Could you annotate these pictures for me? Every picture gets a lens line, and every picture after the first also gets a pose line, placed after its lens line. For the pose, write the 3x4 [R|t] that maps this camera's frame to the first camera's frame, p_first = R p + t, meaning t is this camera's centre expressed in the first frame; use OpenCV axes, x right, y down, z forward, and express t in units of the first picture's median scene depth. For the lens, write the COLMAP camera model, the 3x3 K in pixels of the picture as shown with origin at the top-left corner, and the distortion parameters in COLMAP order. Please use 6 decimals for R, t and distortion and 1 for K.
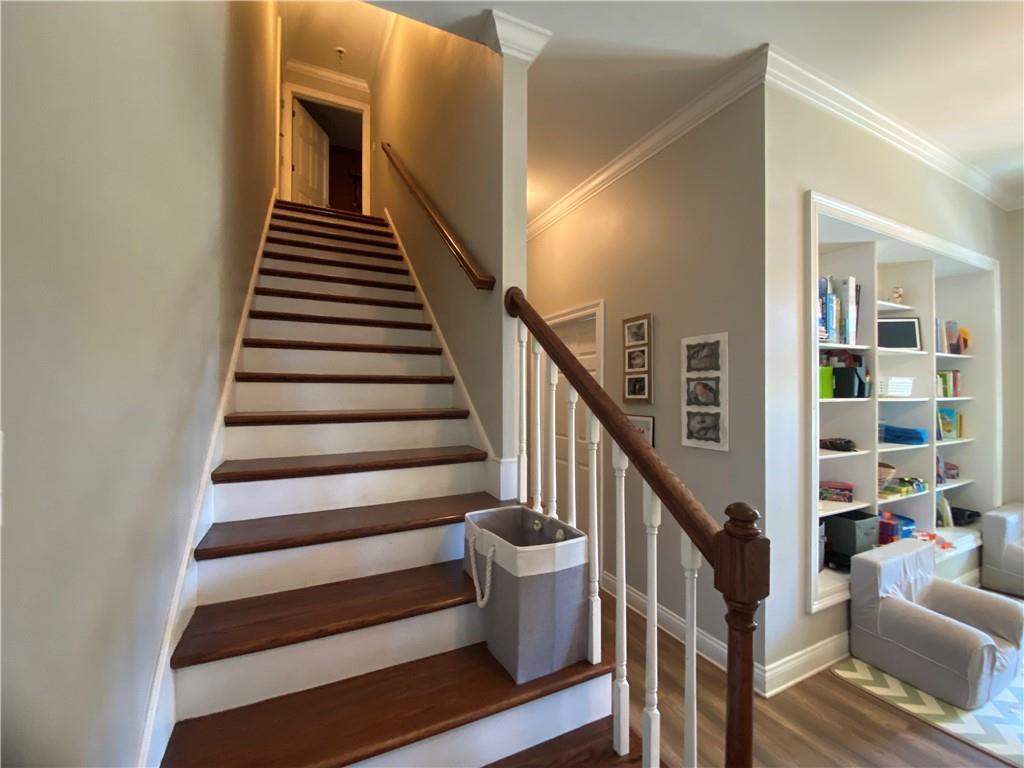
lens RADIAL K [[418.9, 0, 508.7], [0, 418.9, 390.2], [0, 0, 1]] dist [-0.026406, -0.000925]
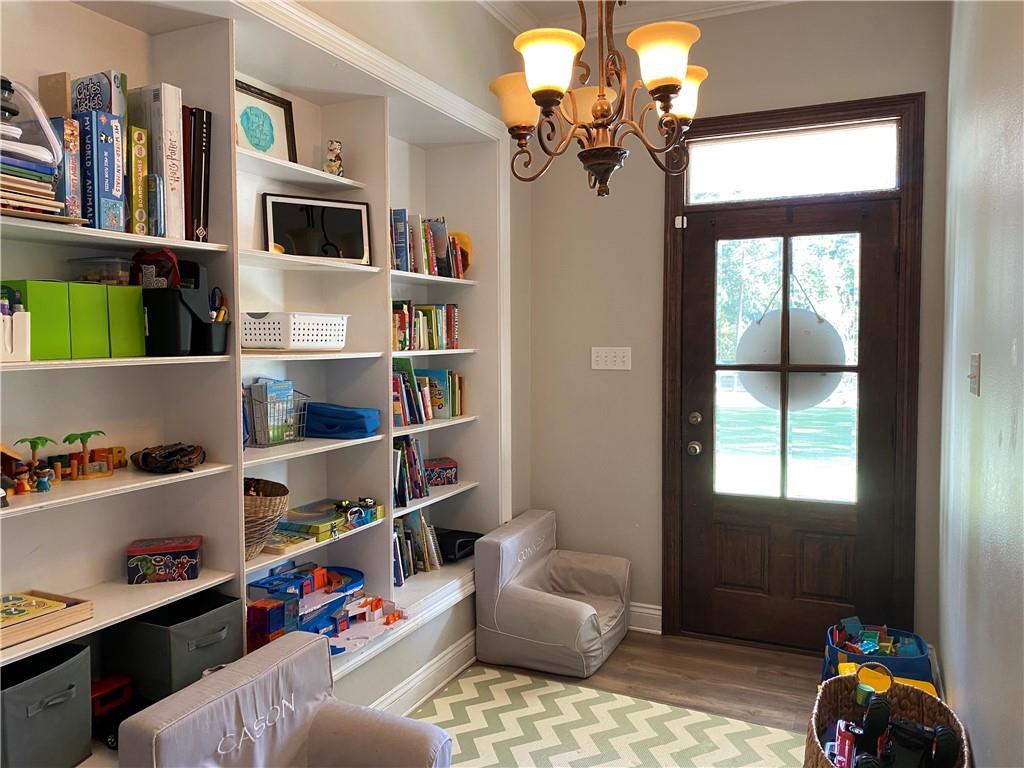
lens RADIAL K [[770.1, 0, 511.9], [0, 770.1, 379.5], [0, 0, 1]] dist [0.009763, -0.003173]
pose [[0.752658, -0.036538, 0.657397, 0.485555], [-0.002134, 0.998318, 0.057930, -0.004980], [-0.658409, -0.045005, 0.751314, 0.096644]]
